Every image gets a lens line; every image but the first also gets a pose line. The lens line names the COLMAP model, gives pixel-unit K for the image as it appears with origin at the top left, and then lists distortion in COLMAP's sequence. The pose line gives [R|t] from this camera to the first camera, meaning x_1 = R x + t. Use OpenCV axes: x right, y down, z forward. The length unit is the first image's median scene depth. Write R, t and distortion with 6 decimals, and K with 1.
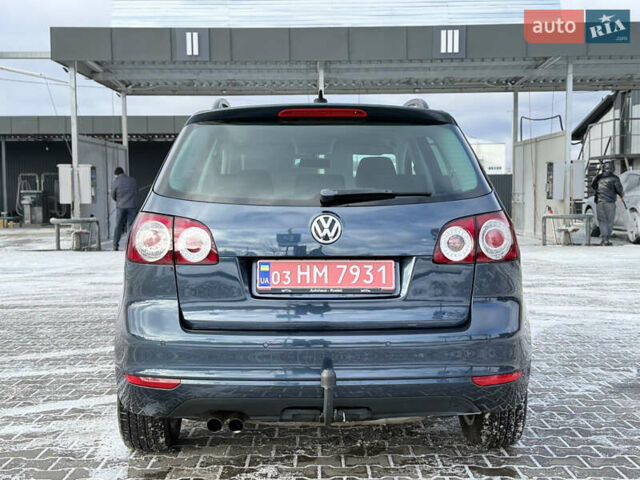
lens RADIAL K [[824.3, 0, 320.0], [0, 824.3, 240.0], [0, 0, 1]] dist [0.185830, -0.403342]
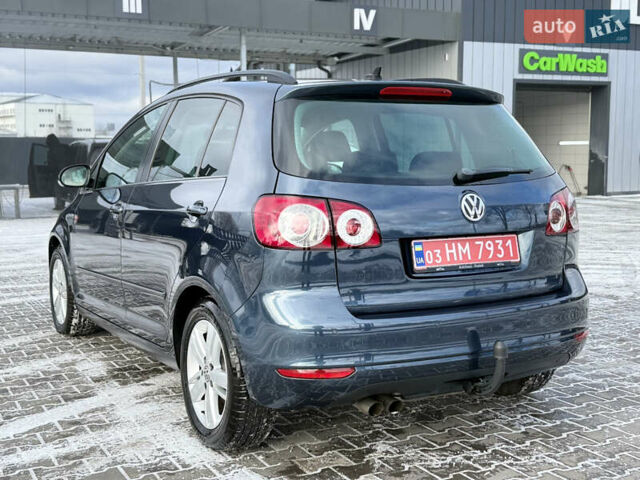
lens RADIAL K [[824.3, 0, 320.0], [0, 824.3, 240.0], [0, 0, 1]] dist [0.185830, -0.403342]
pose [[0.882901, -0.049596, 0.466932, -0.581722], [0.028794, 0.998253, 0.051584, -0.028174], [-0.468675, -0.032099, 0.882787, 0.153672]]
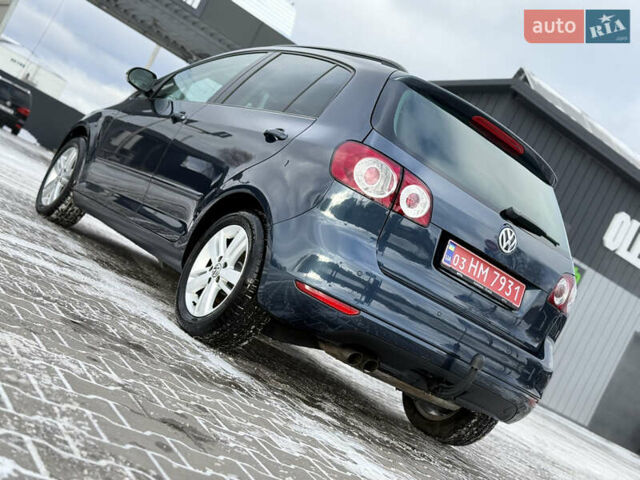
lens RADIAL K [[888.9, 0, 320.0], [0, 888.9, 240.0], [0, 0, 1]] dist [0.179152, -0.474128]
pose [[0.750410, 0.407352, 0.520528, -0.755921], [-0.429822, 0.899008, -0.083895, 0.183444], [-0.502133, -0.160778, 0.849713, 0.059634]]
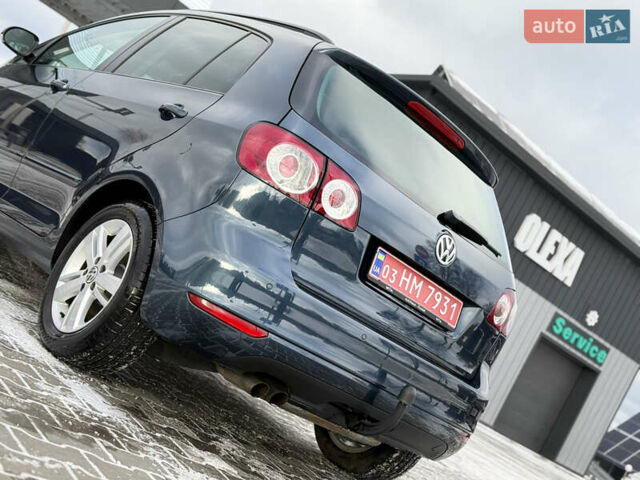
lens RADIAL K [[888.9, 0, 320.0], [0, 888.9, 240.0], [0, 0, 1]] dist [0.179152, -0.474128]
pose [[0.681632, 0.426550, 0.594502, -0.651391], [-0.450886, 0.884768, -0.117846, 0.150686], [-0.576263, -0.187725, 0.795412, 0.223064]]
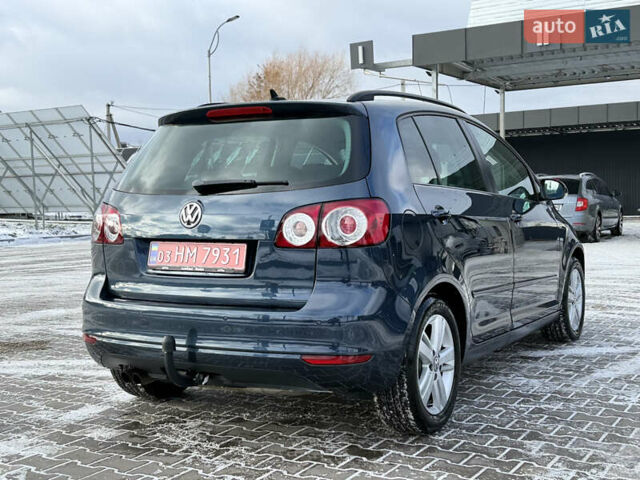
lens RADIAL K [[824.3, 0, 320.0], [0, 824.3, 240.0], [0, 0, 1]] dist [0.185830, -0.403342]
pose [[0.856203, 0.015539, -0.516406, 0.676129], [-0.012685, 0.999879, 0.009055, 0.007817], [0.516484, -0.001202, 0.856296, 0.099053]]
